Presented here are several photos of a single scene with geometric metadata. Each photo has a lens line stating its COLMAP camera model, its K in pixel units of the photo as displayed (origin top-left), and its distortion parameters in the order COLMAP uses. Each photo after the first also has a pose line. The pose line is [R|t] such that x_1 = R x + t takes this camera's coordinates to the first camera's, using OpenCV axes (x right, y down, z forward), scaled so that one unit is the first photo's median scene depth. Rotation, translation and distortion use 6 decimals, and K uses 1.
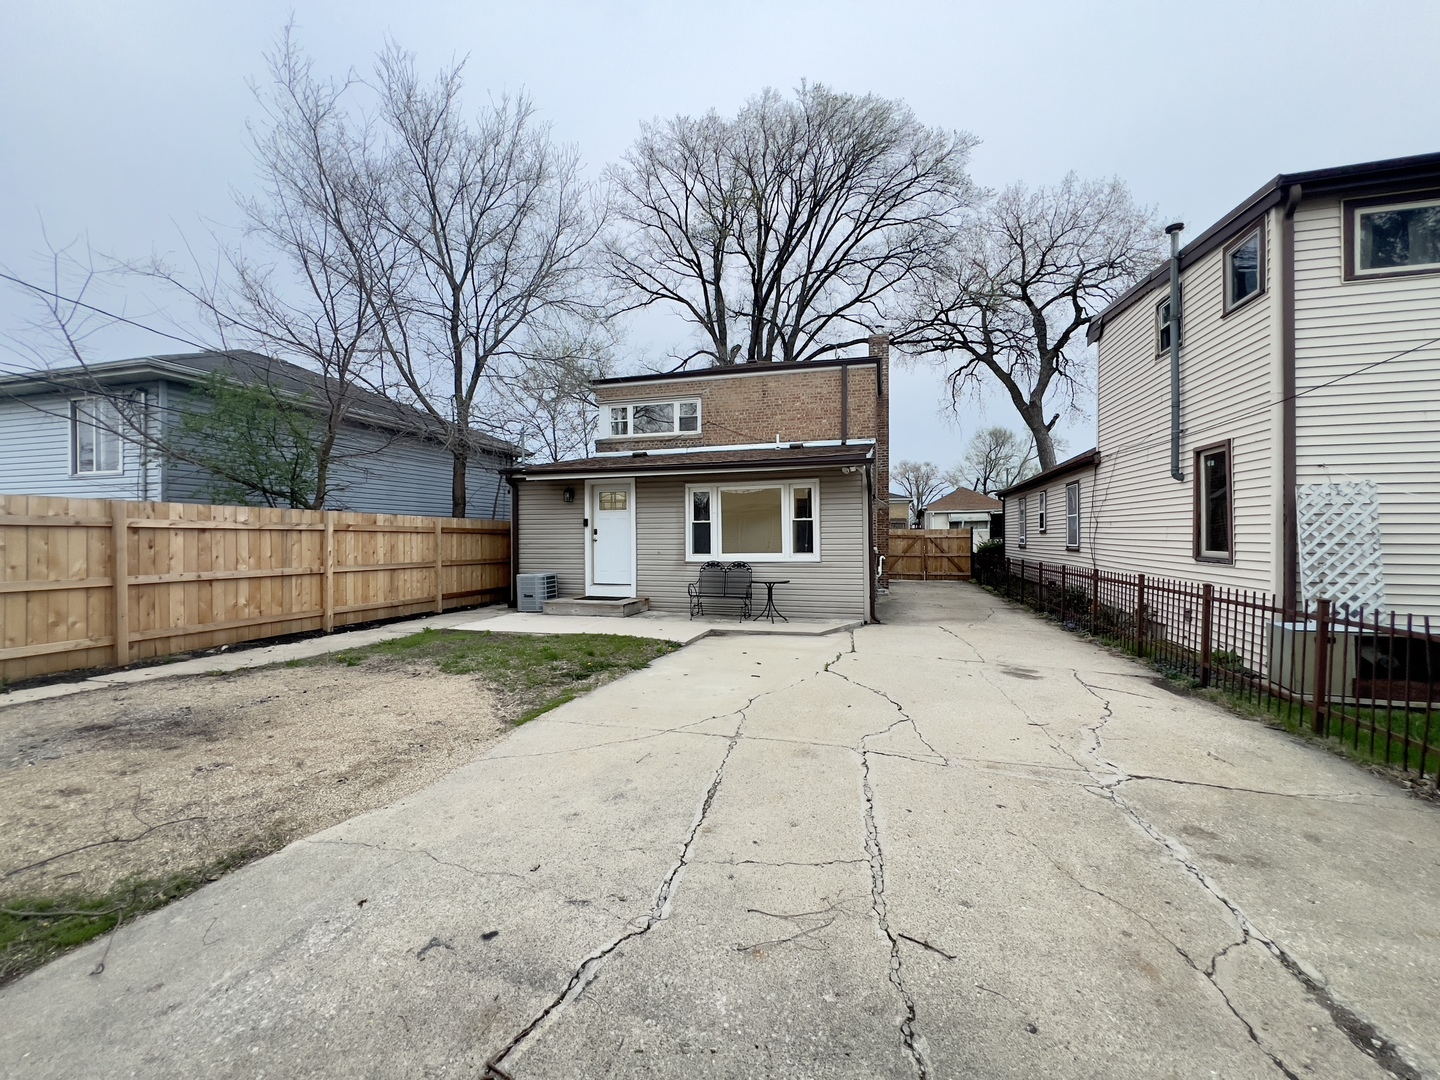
lens RADIAL K [[579.4, 0, 720.0], [0, 579.4, 540.0], [0, 0, 1]] dist [-0.002111, -0.000128]
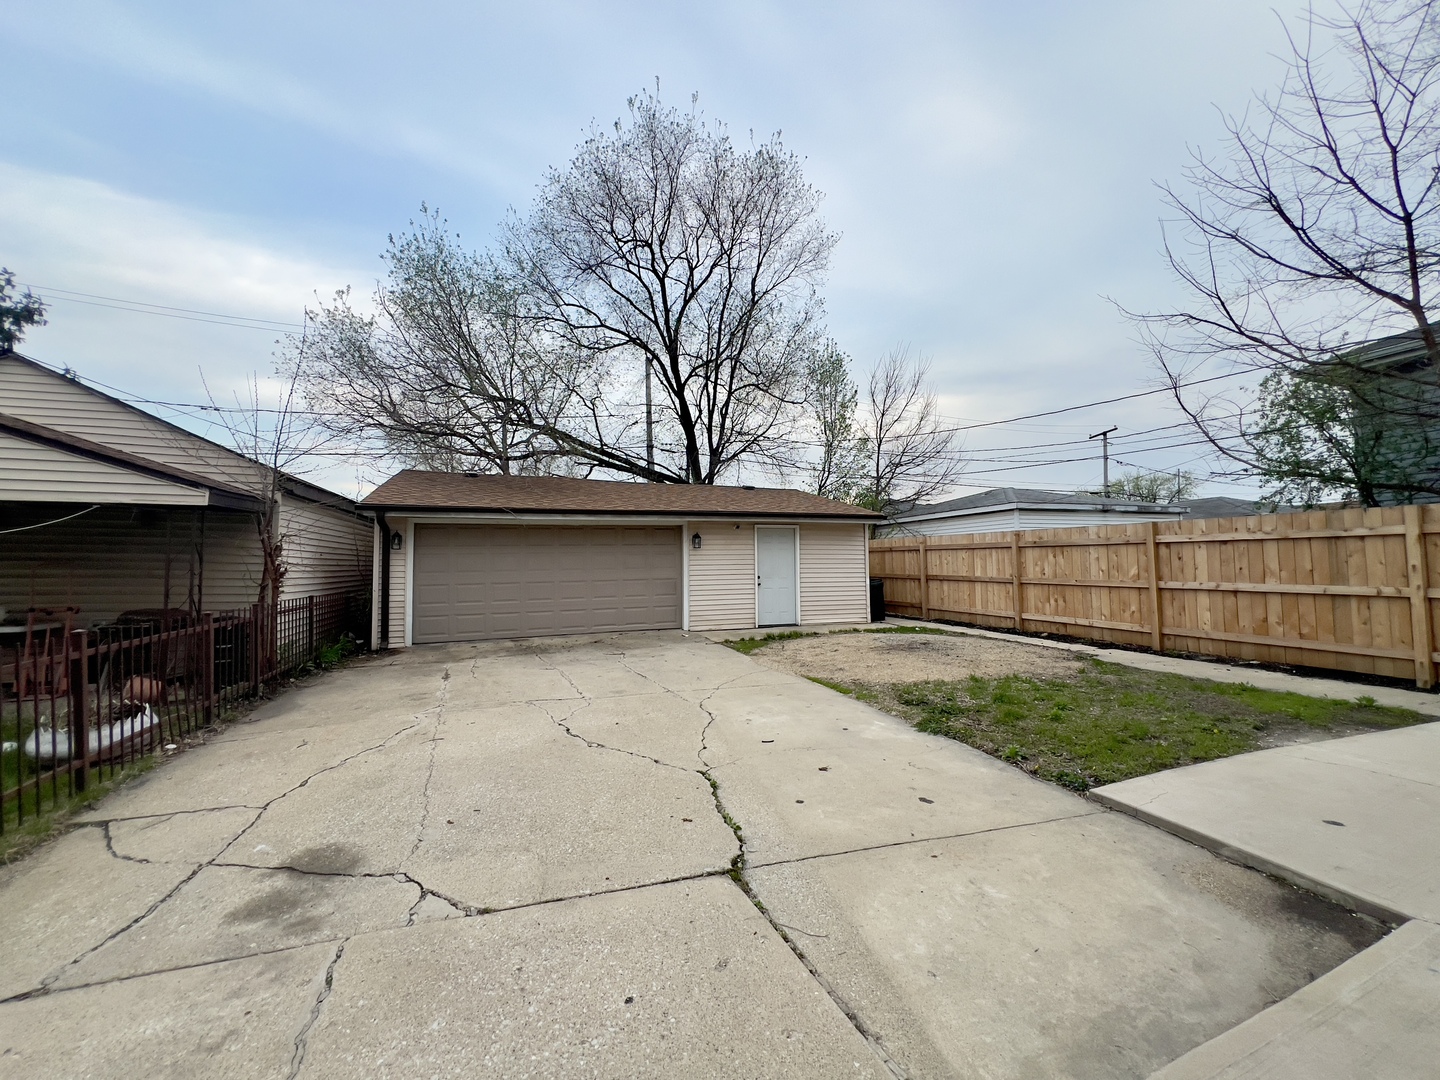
lens RADIAL K [[579.4, 0, 720.0], [0, 579.4, 540.0], [0, 0, 1]] dist [-0.002111, -0.000128]
pose [[-0.814516, -0.010370, -0.580048, 0.463549], [0.012071, 0.999321, -0.034816, 0.004241], [0.580015, -0.035361, -0.813838, 1.350778]]
